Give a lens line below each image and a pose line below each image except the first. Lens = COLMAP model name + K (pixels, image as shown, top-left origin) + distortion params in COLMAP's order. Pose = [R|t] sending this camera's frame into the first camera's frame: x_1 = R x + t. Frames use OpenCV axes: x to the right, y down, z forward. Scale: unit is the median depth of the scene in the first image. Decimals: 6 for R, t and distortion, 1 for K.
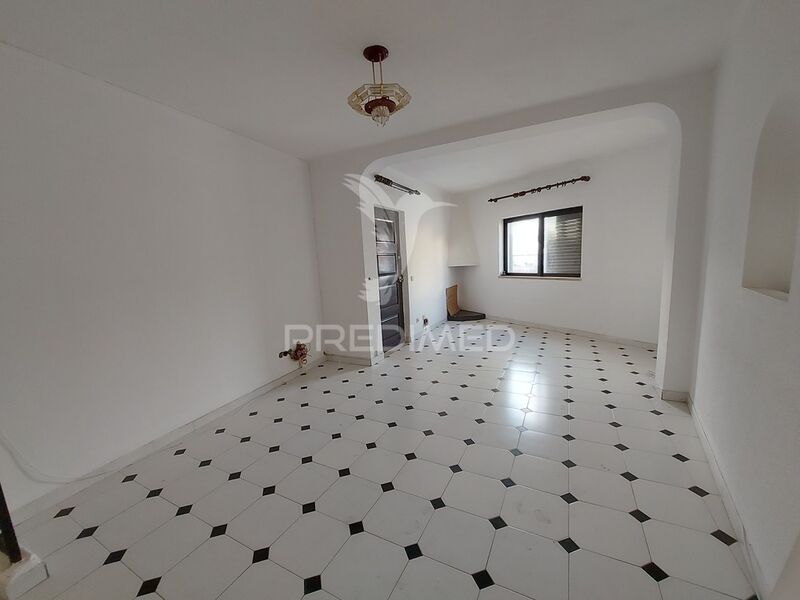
lens RADIAL K [[315.9, 0, 403.3], [0, 315.9, 315.4], [0, 0, 1]] dist [-0.000252, -0.000162]
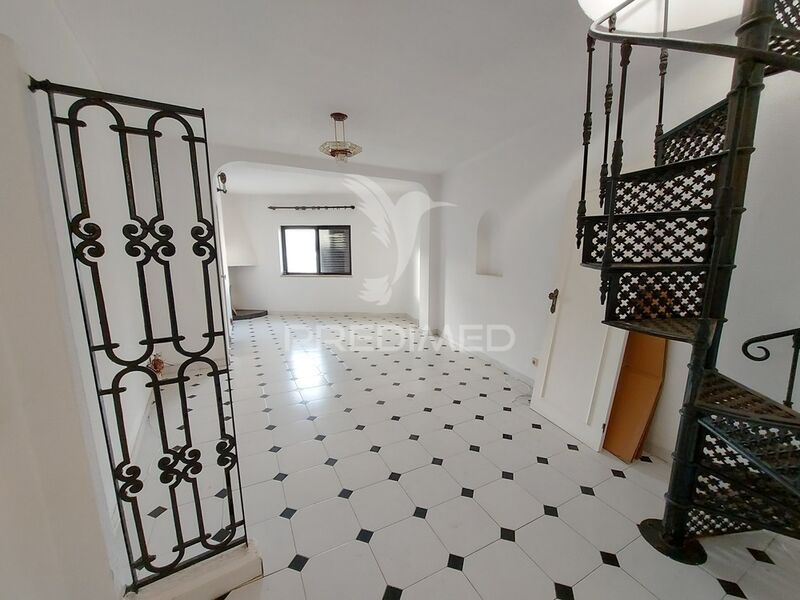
lens RADIAL K [[315.9, 0, 403.3], [0, 315.9, 315.4], [0, 0, 1]] dist [-0.000252, -0.000162]
pose [[0.578226, -0.115330, 0.807684, -0.433494], [0.120578, 0.991168, 0.055207, 0.009403], [-0.806917, 0.065467, 0.587025, -0.013726]]
